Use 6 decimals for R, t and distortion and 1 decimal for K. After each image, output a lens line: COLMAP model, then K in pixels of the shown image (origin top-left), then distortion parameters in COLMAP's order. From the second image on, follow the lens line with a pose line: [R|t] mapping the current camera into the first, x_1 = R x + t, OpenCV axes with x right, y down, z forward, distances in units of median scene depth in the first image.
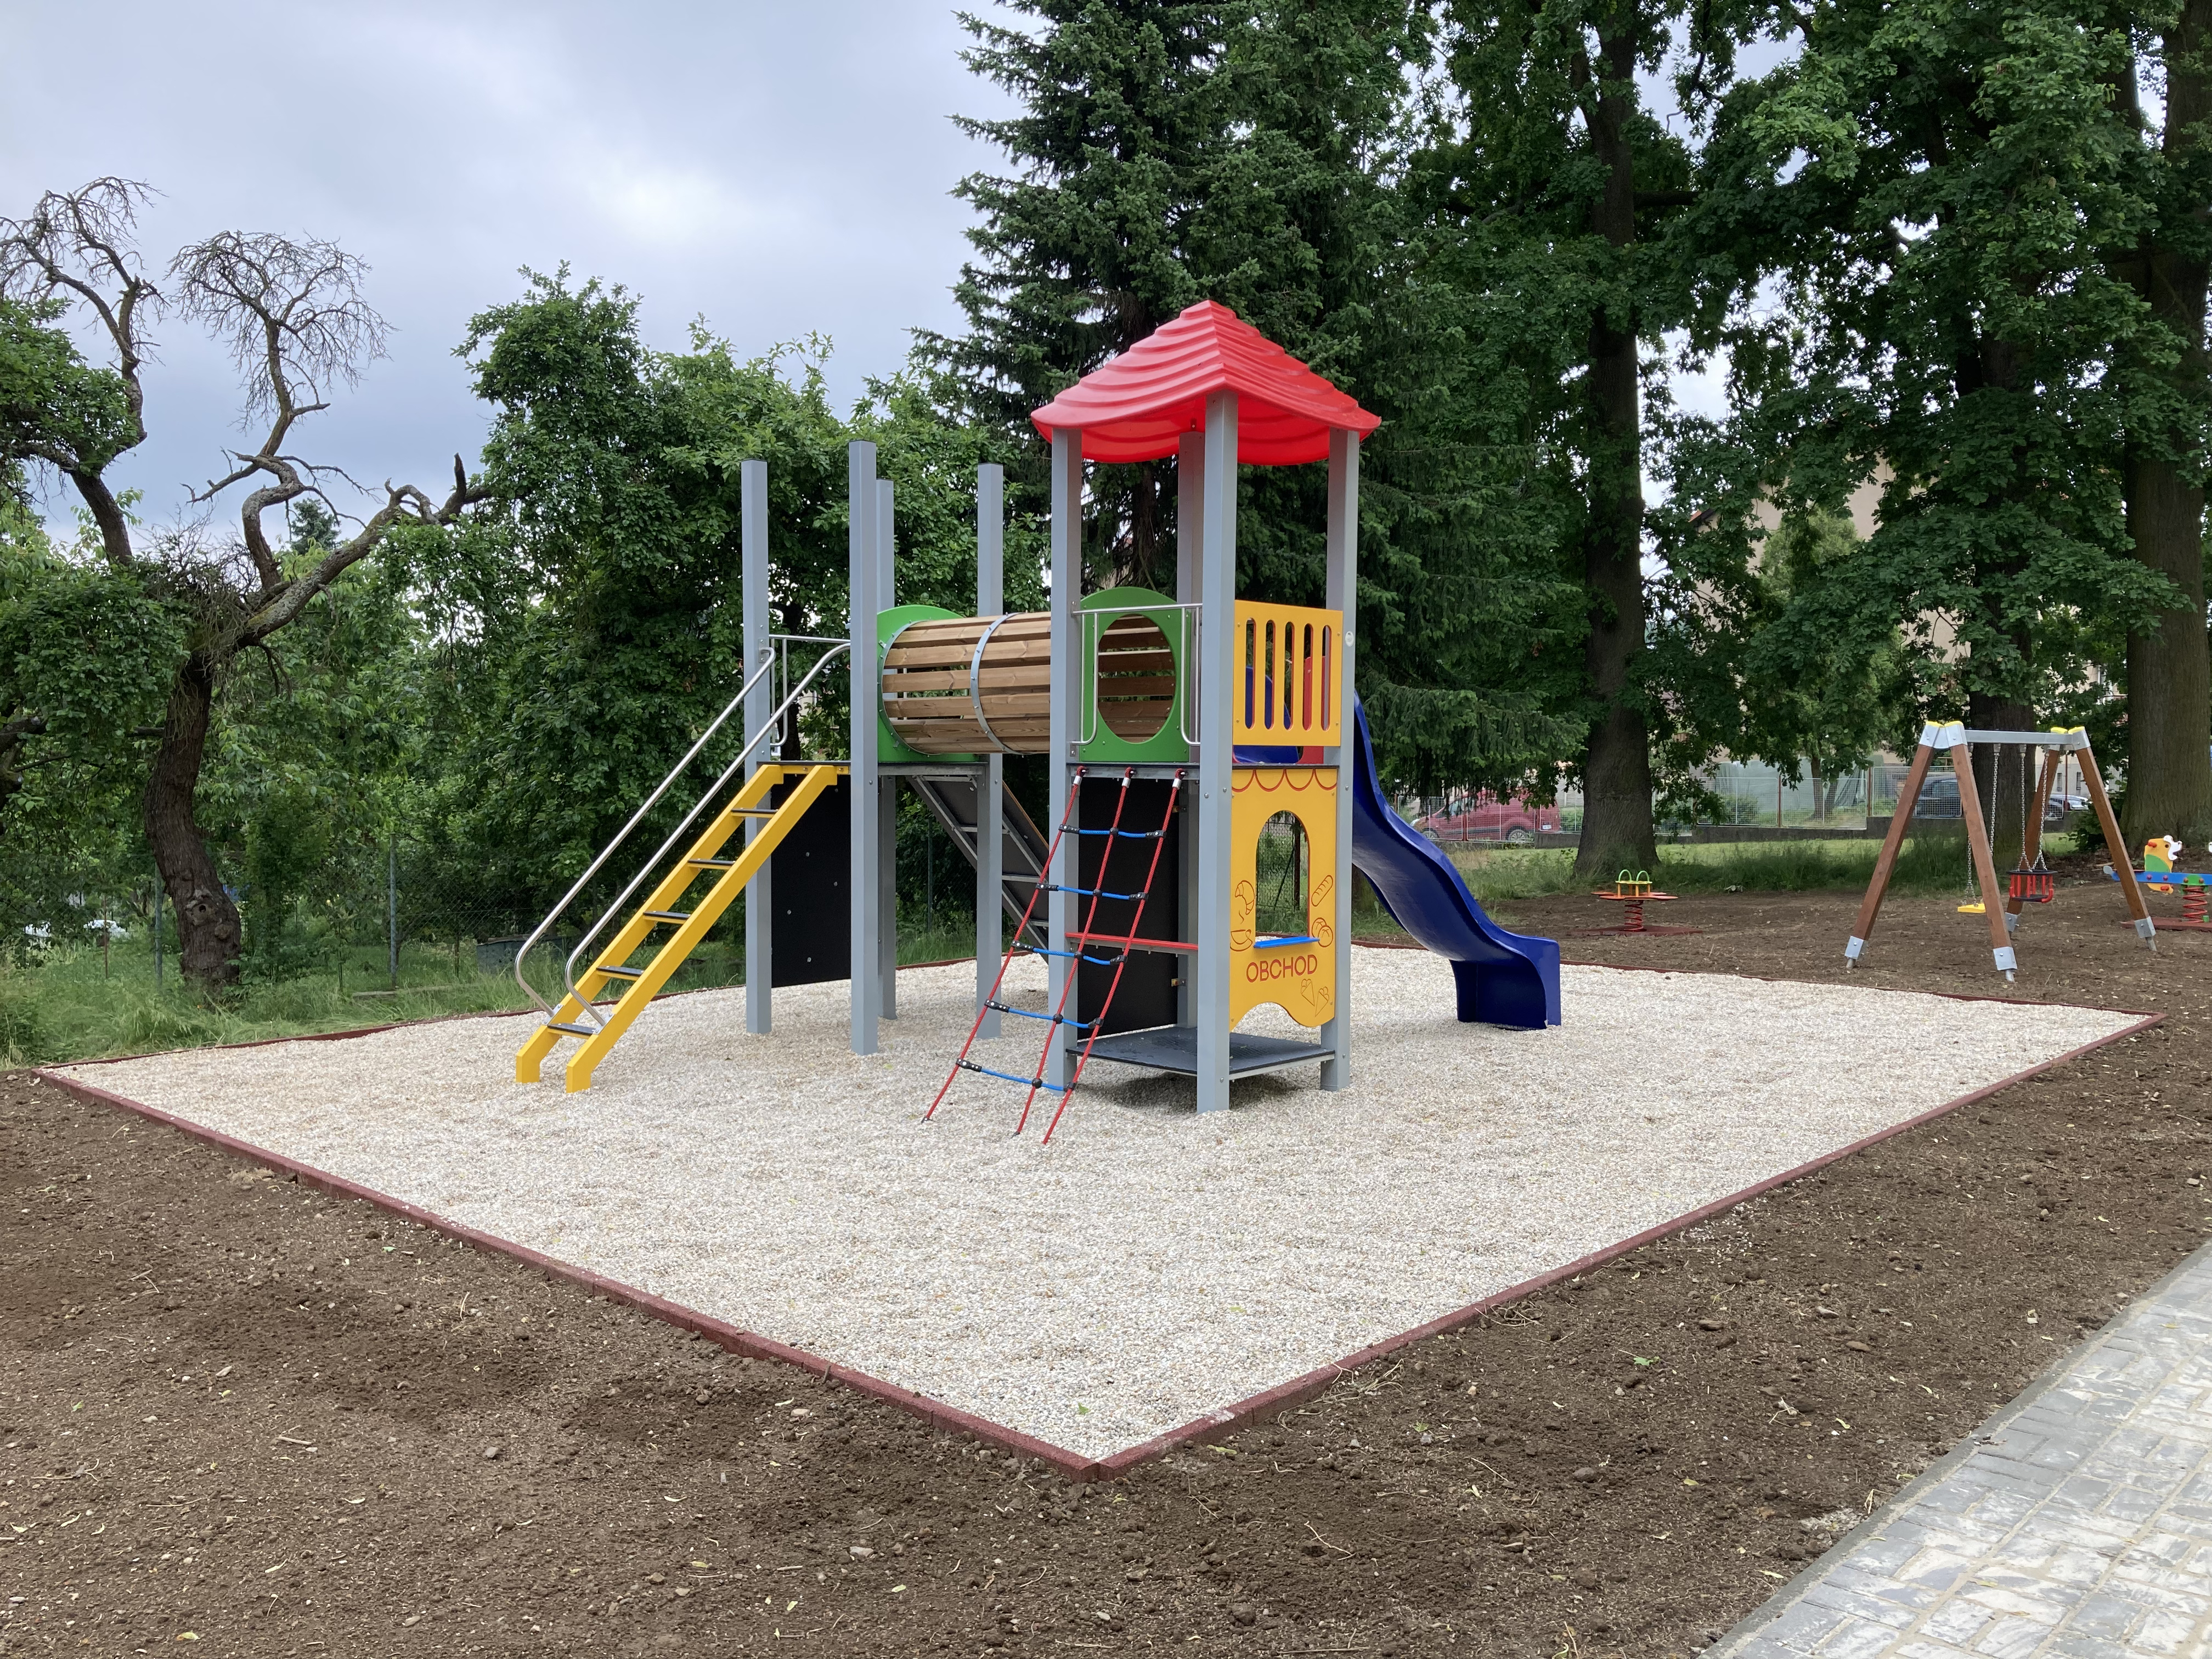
lens RADIAL K [[1782.7, 0, 1106.0], [0, 1782.7, 829.5], [0, 0, 1]] dist [0.049783, -0.002901]
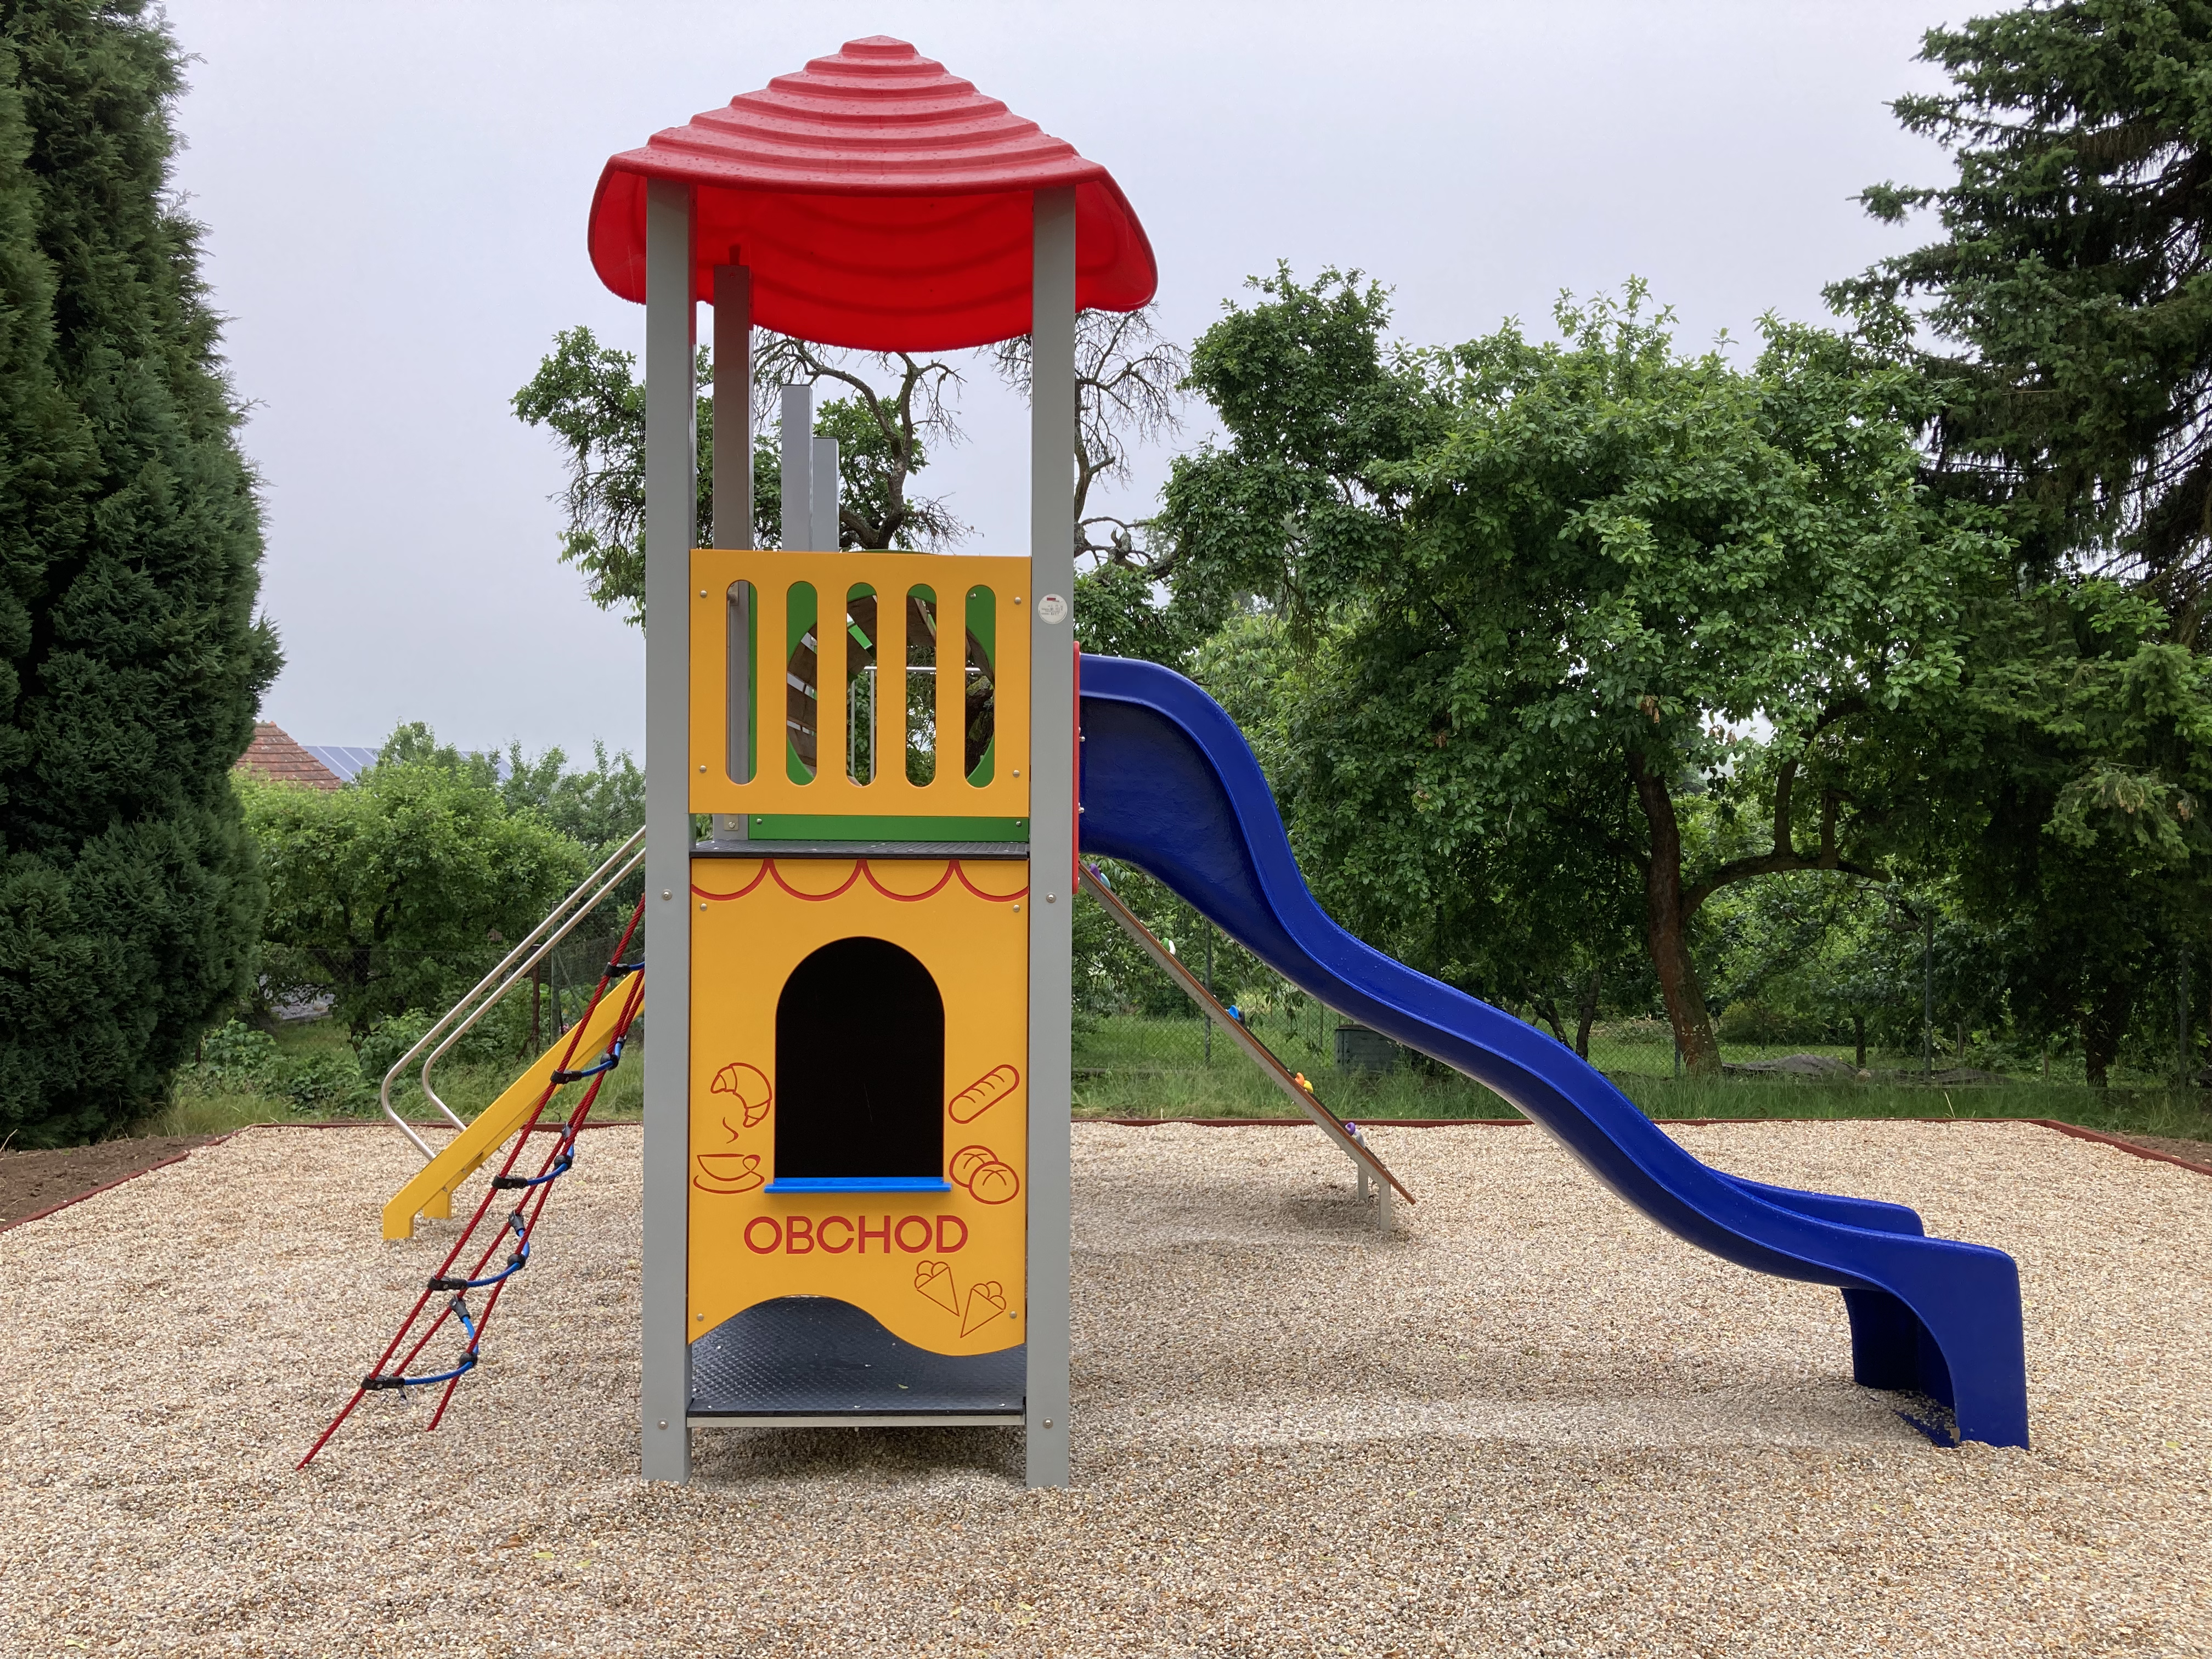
lens RADIAL K [[1782.7, 0, 1106.0], [0, 1782.7, 829.5], [0, 0, 1]] dist [0.049783, -0.002901]
pose [[0.701398, 0.018596, -0.712527, 0.527021], [-0.043903, 0.998889, -0.017148, -0.036903], [0.711416, 0.043310, 0.701435, 0.668062]]
